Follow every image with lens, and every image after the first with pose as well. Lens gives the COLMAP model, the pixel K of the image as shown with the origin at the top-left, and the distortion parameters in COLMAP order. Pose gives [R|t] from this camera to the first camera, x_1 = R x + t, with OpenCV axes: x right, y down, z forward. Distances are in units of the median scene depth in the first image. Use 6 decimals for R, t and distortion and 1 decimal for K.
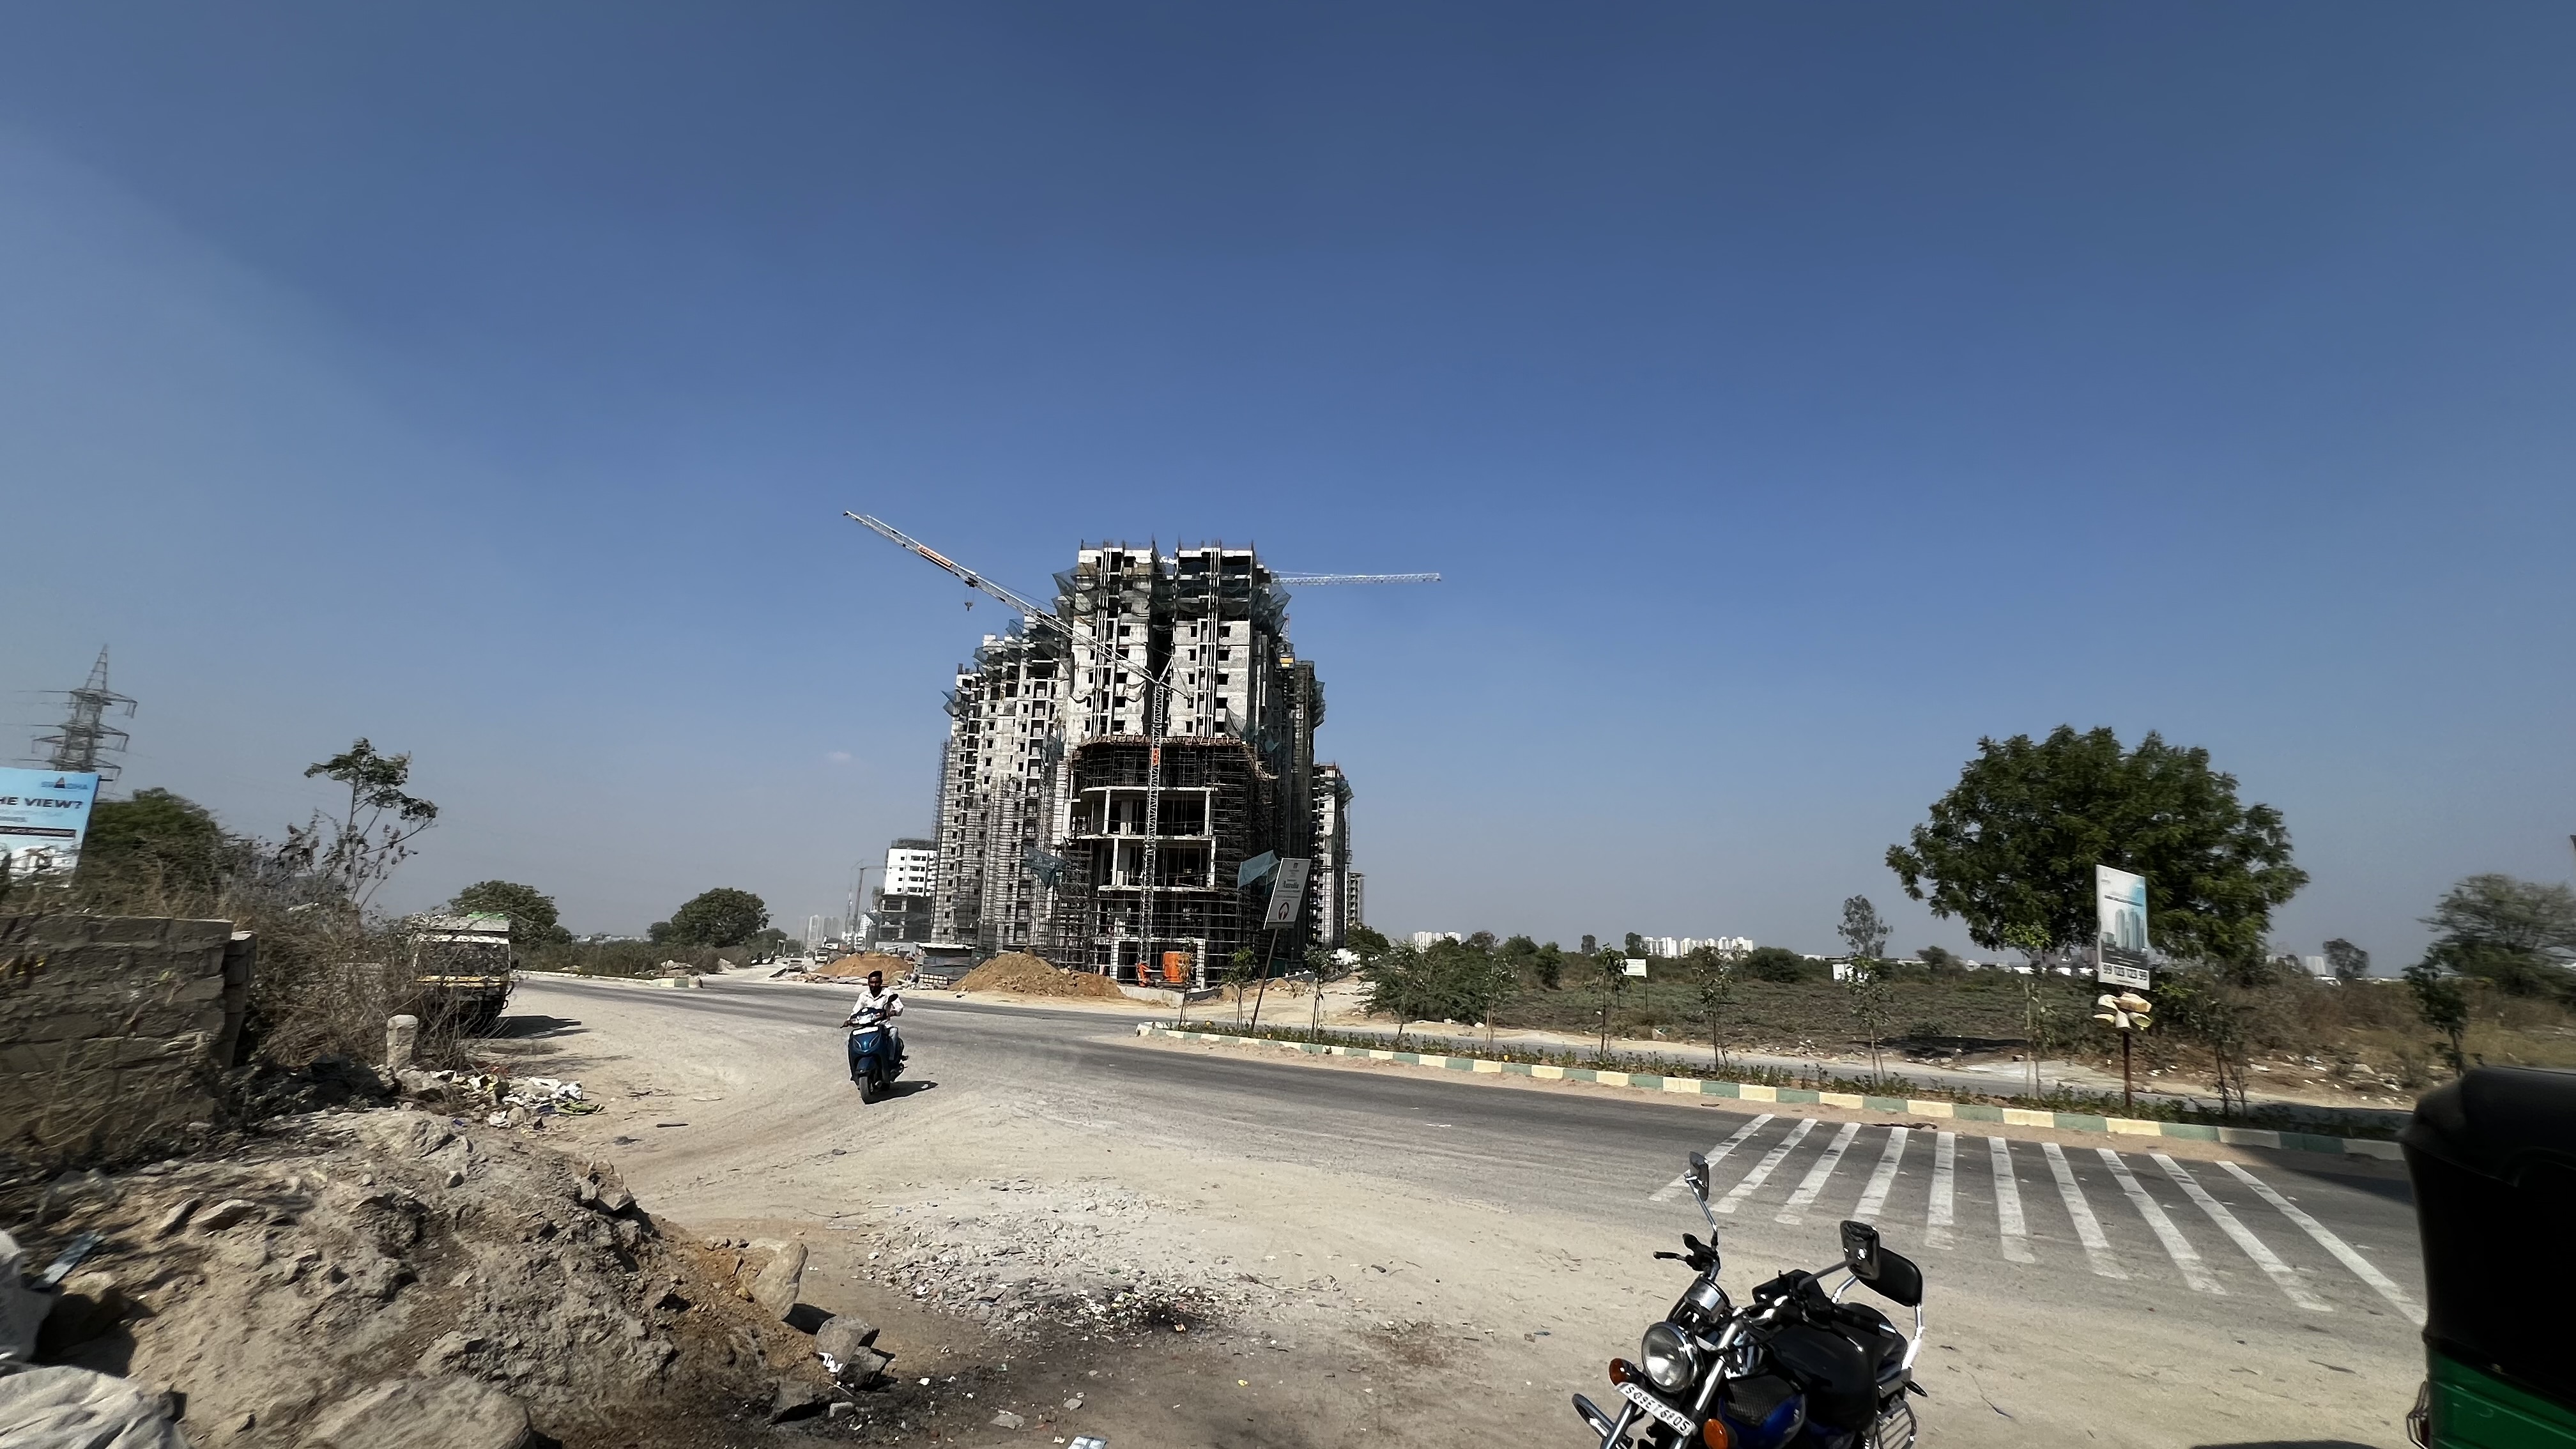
lens RADIAL K [[1027.8, 0, 1284.5], [0, 1027.8, 730.6], [0, 0, 1]] dist [-0.001185, 0.000476]
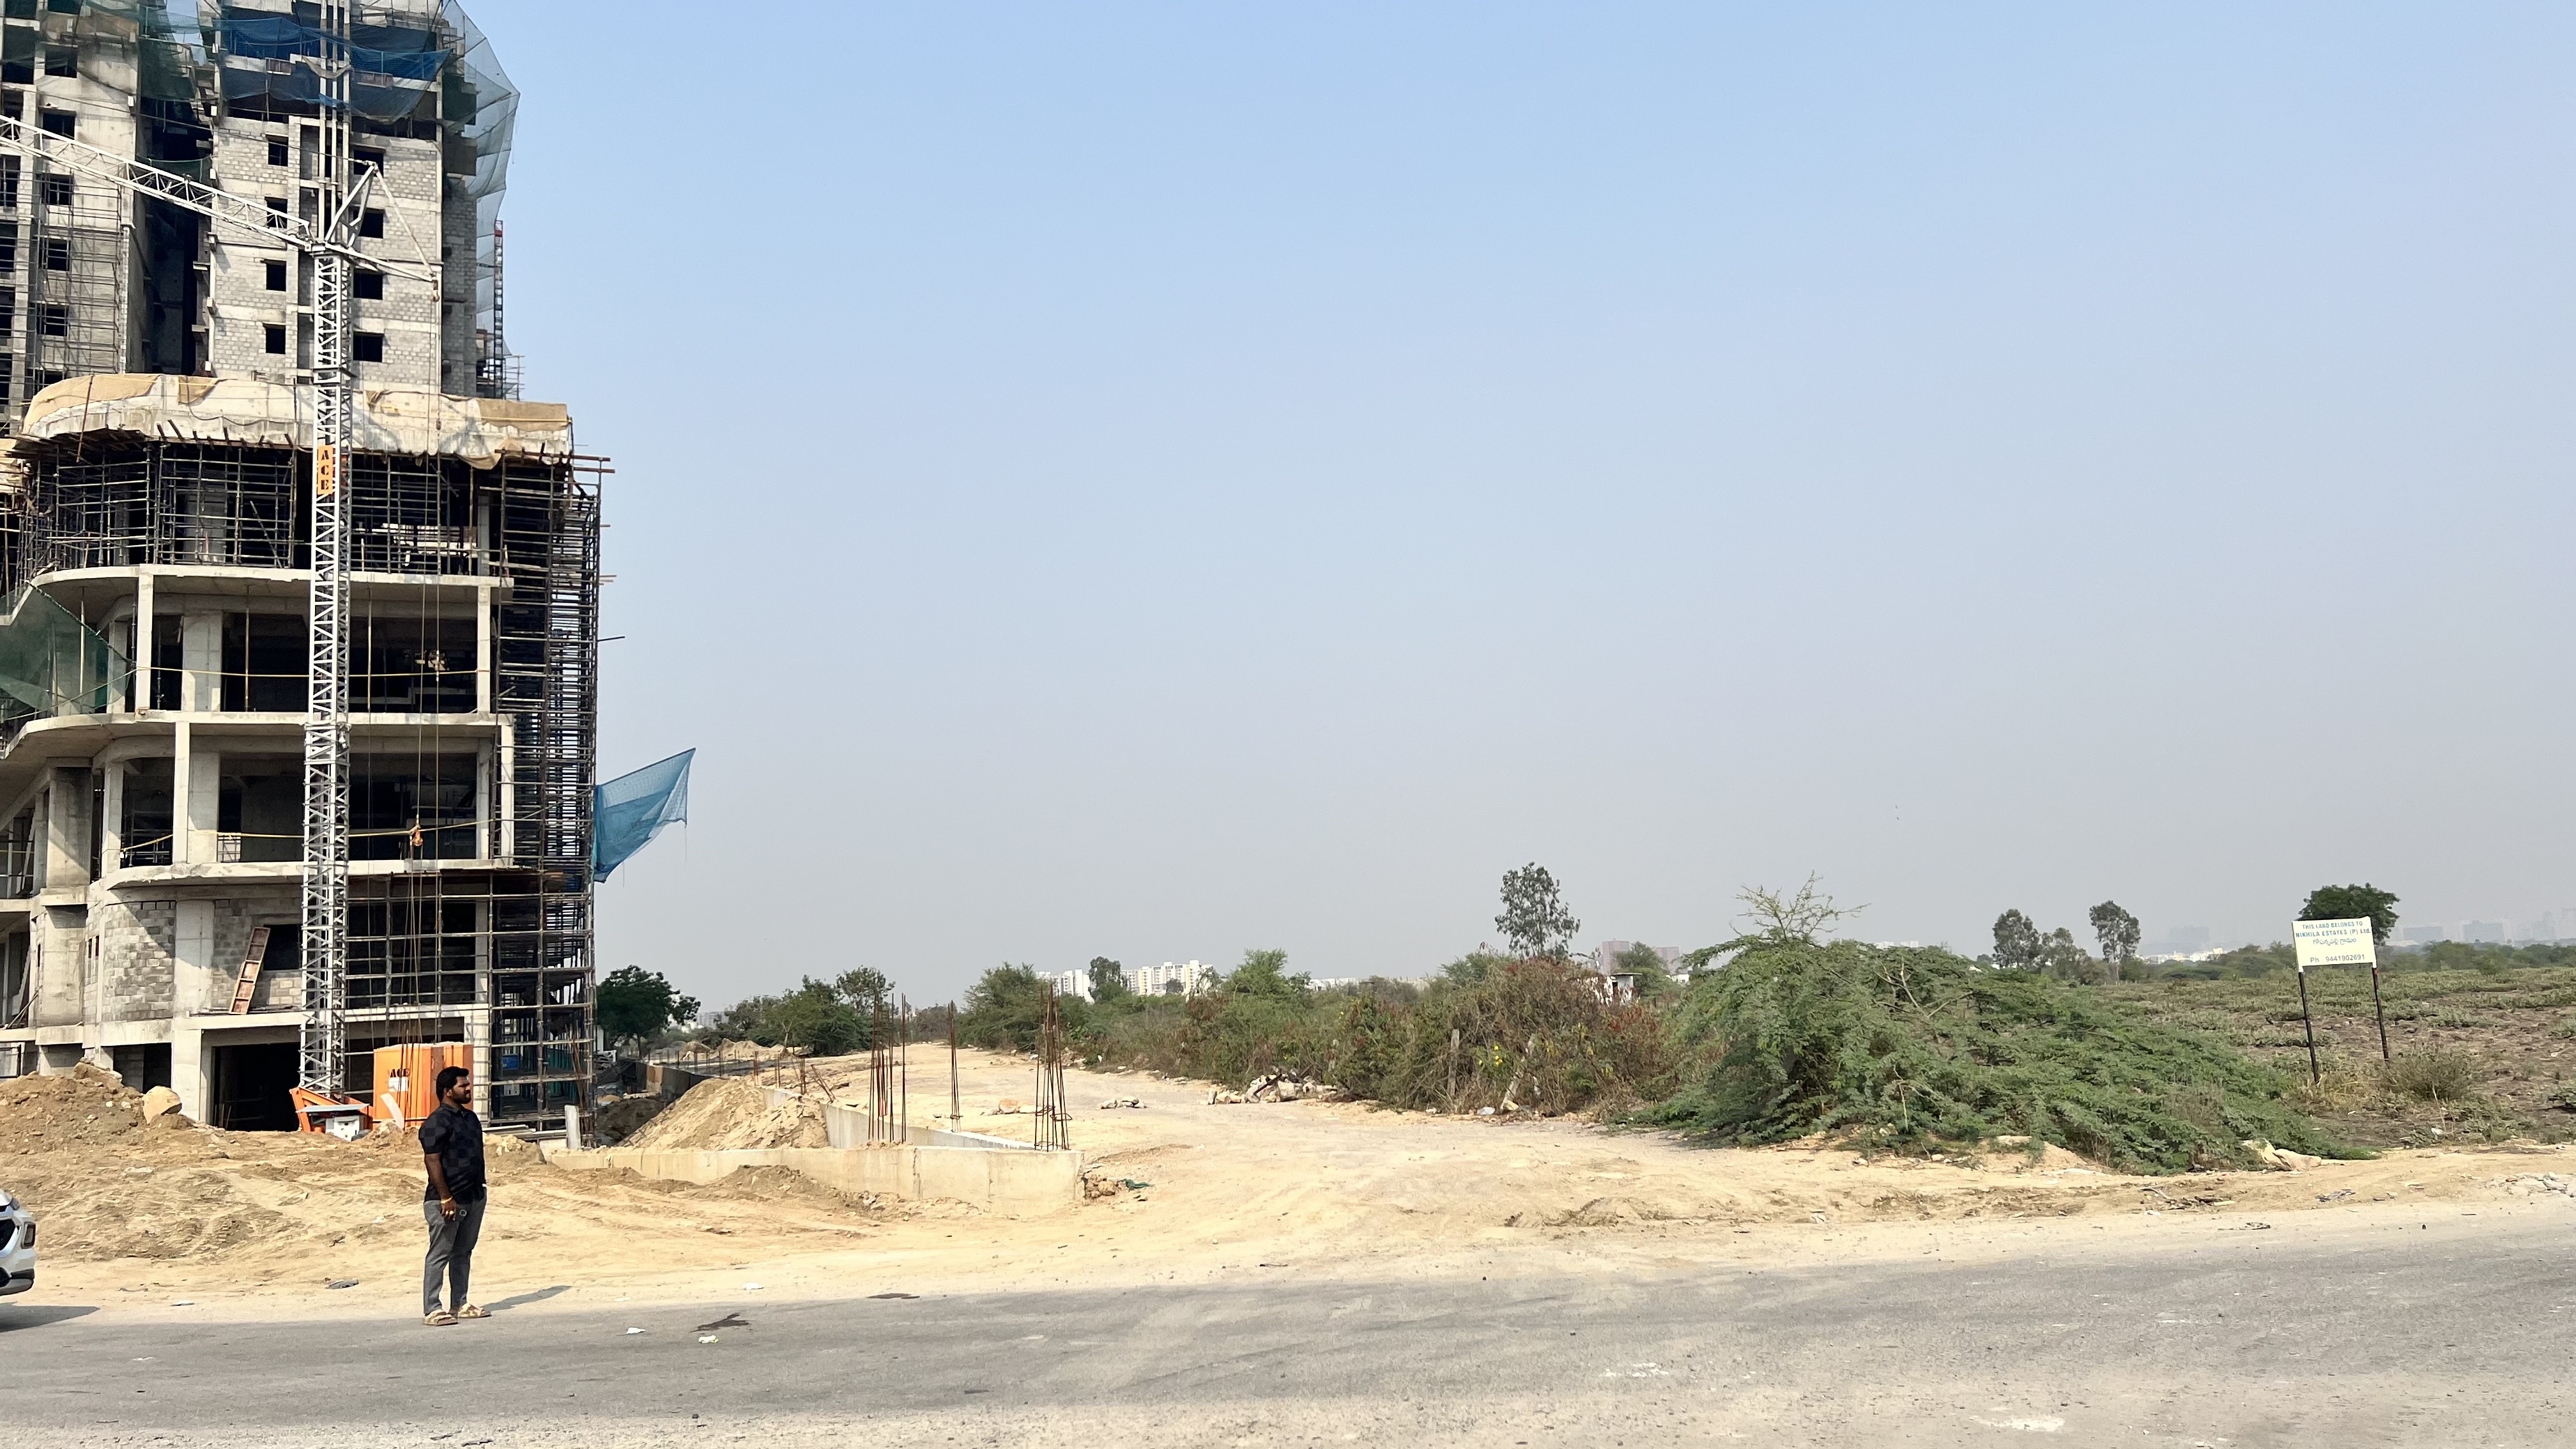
lens RADIAL K [[1928.5, 0, 1298.3], [0, 1928.5, 740.9], [0, 0, 1]] dist [0.068392, -0.077468]
pose [[0.888041, -0.009743, 0.459661, -0.073355], [-0.023020, 0.997579, 0.065617, 0.033844], [-0.459188, -0.068852, 0.885667, 0.154140]]
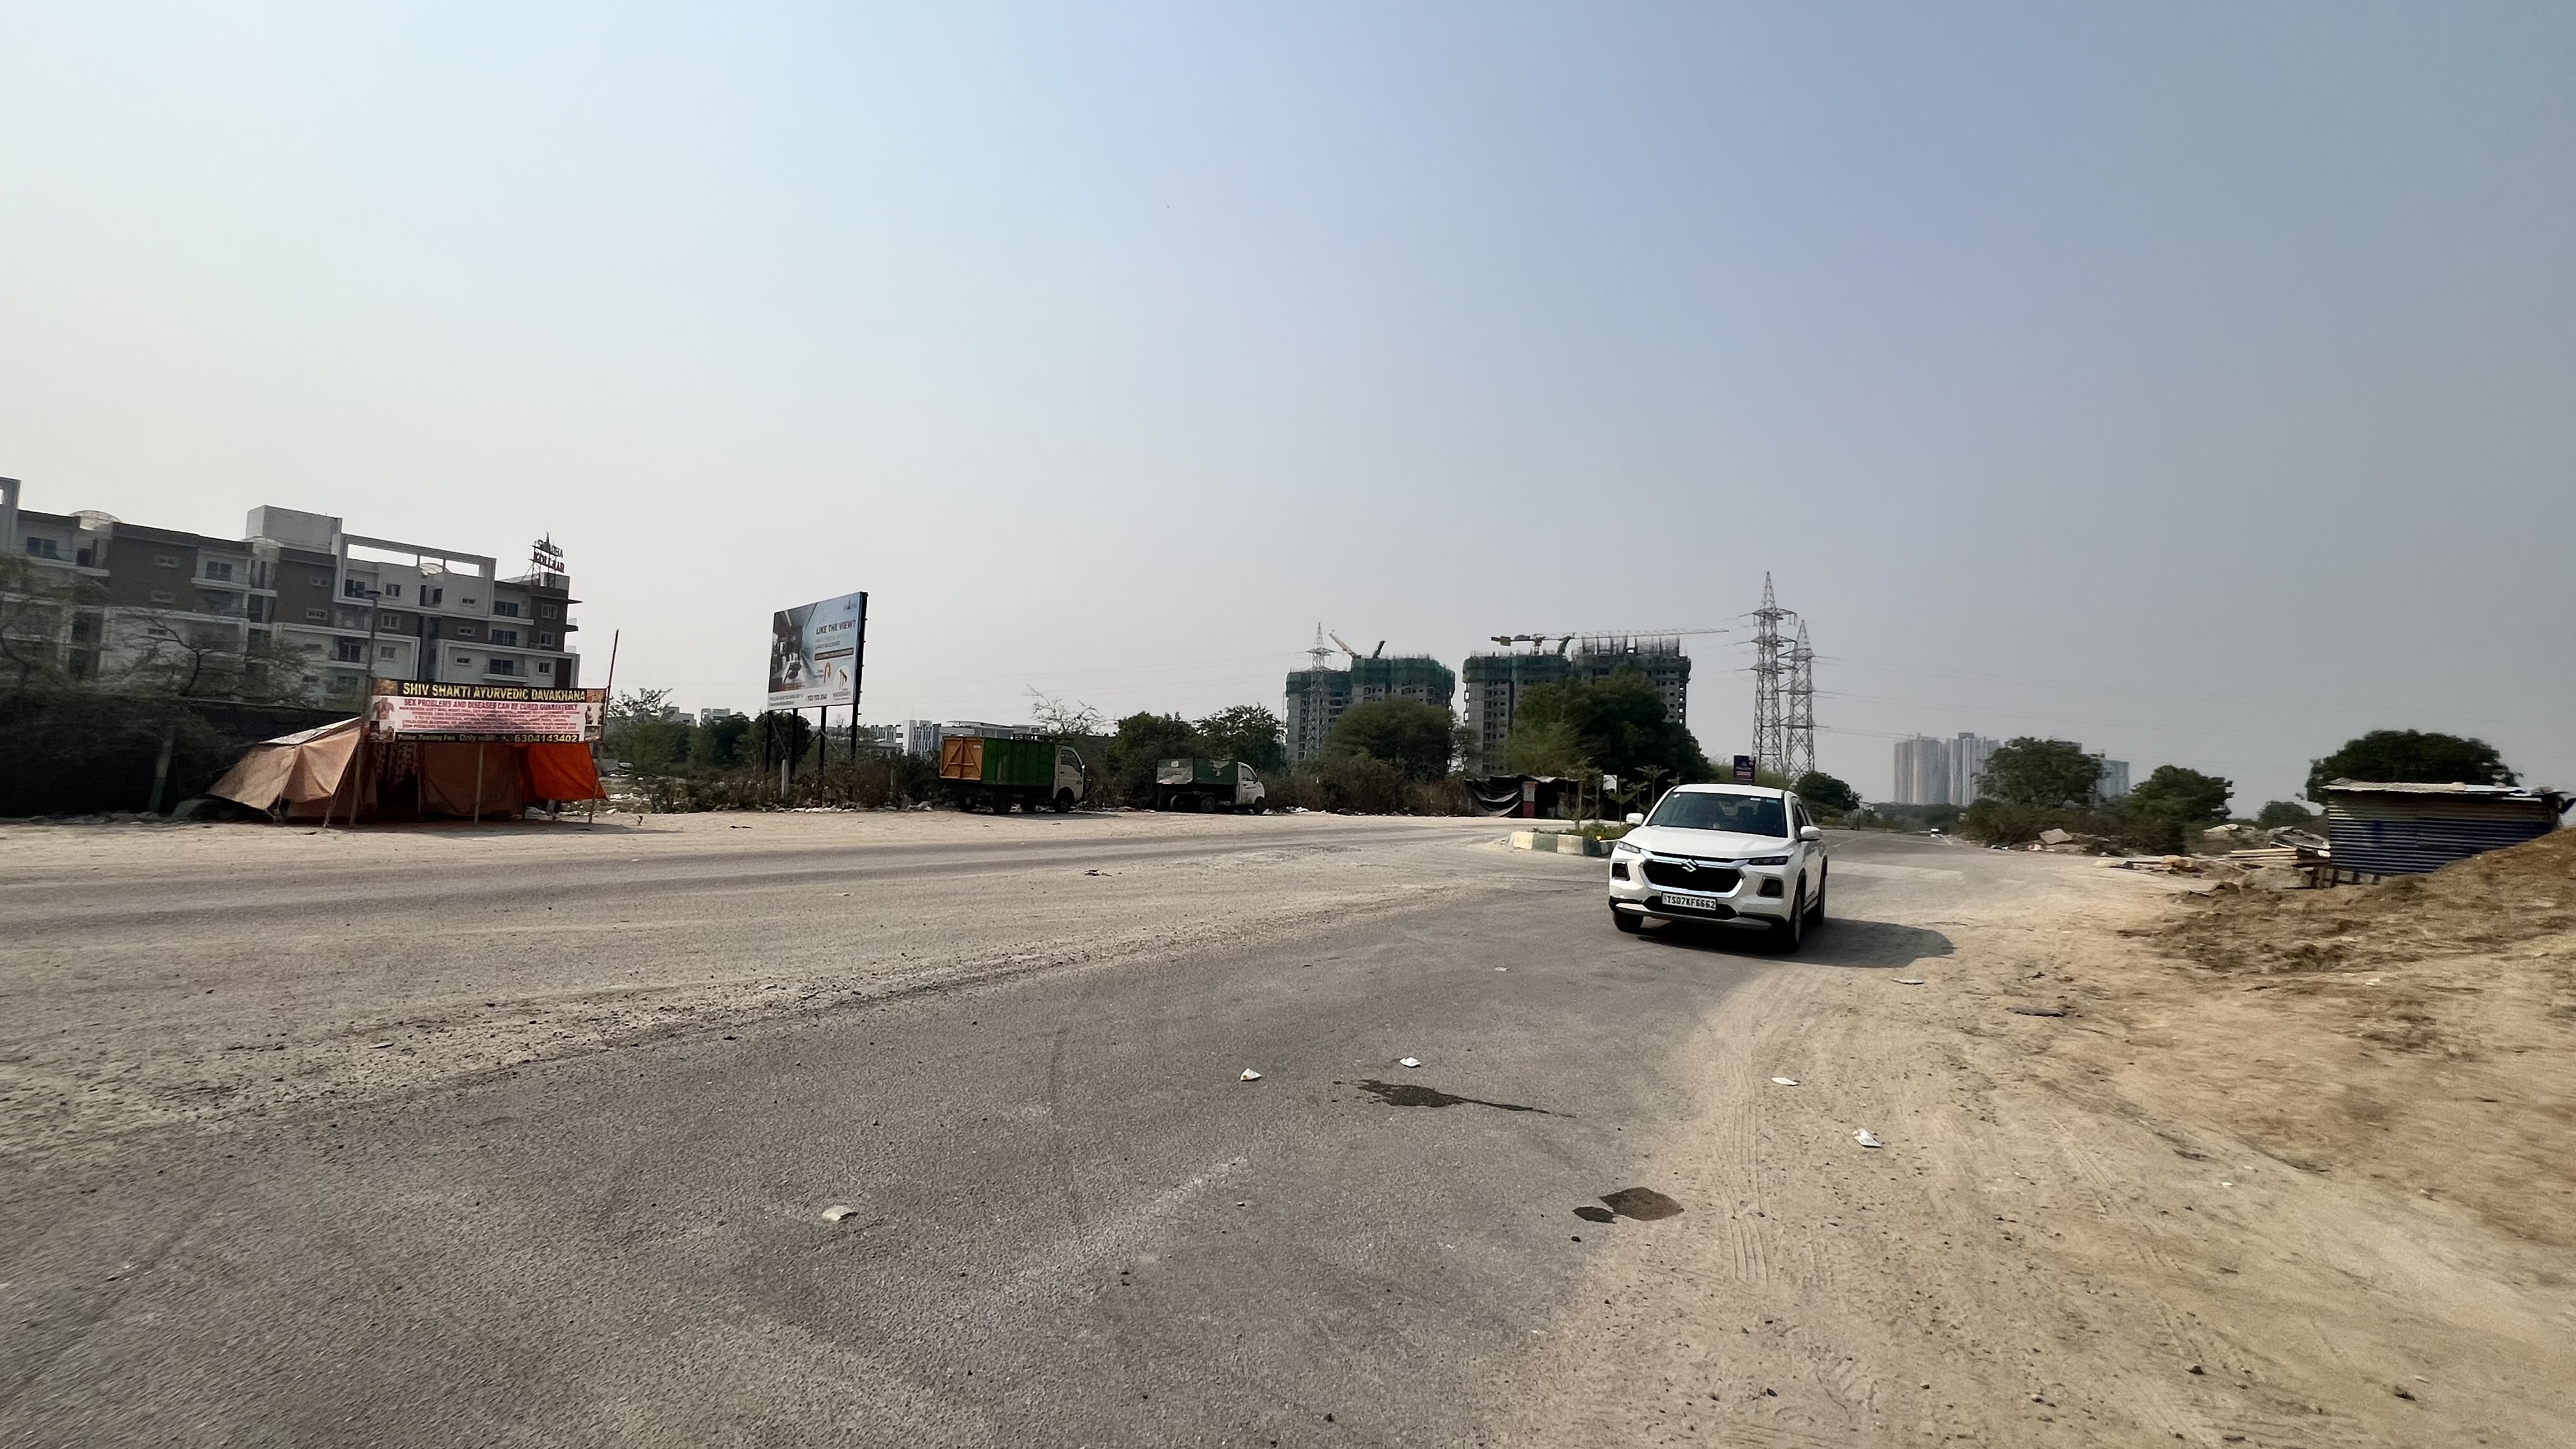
lens RADIAL K [[1027.8, 0, 1282.9], [0, 1027.8, 722.6], [0, 0, 1]] dist [-0.001185, 0.000476]
pose [[0.130495, -0.072599, -0.988787, -0.021960], [0.175609, 0.983239, -0.049015, 0.054583], [0.975773, -0.167244, 0.141057, 0.233300]]
